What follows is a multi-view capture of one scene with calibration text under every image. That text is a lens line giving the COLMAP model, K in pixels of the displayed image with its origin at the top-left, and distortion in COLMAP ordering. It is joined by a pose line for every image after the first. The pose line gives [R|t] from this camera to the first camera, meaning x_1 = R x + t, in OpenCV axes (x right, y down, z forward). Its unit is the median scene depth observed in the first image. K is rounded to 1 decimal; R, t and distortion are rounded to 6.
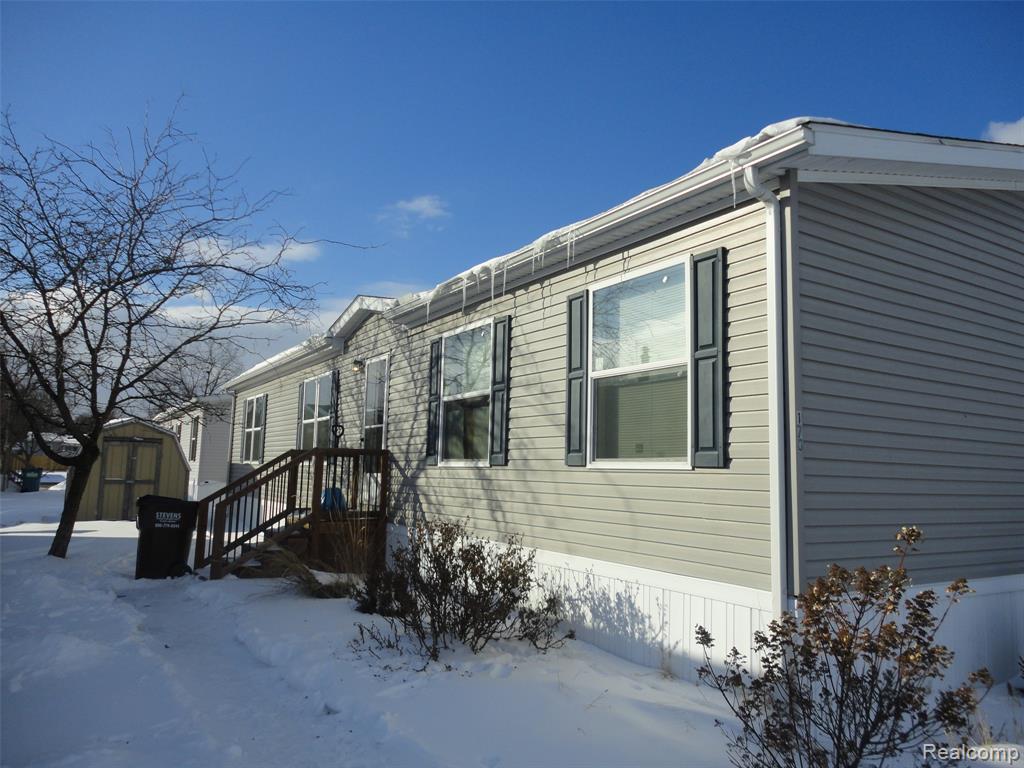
lens RADIAL K [[735.2, 0, 514.7], [0, 735.2, 382.3], [0, 0, 1]] dist [-0.008262, 0.005544]
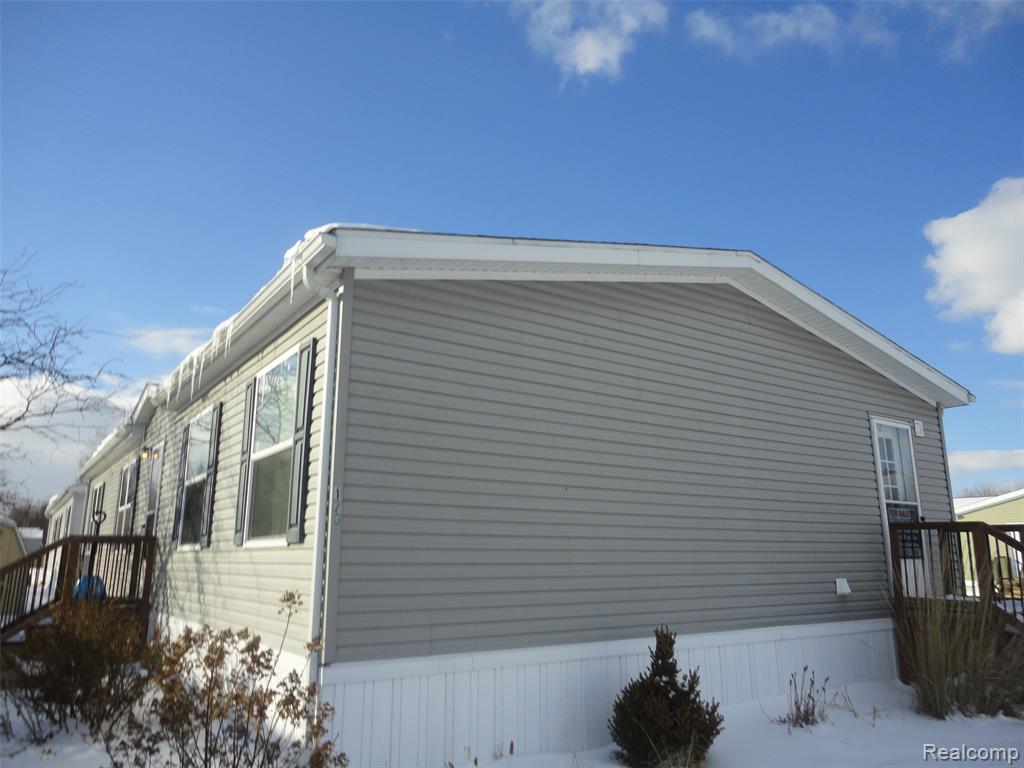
lens RADIAL K [[735.2, 0, 514.7], [0, 735.2, 382.3], [0, 0, 1]] dist [-0.008262, 0.005544]
pose [[0.998541, -0.015926, 0.051588, 0.416679], [0.021546, 0.993667, -0.110279, 0.006956], [-0.049505, 0.111230, 0.992561, -0.072373]]
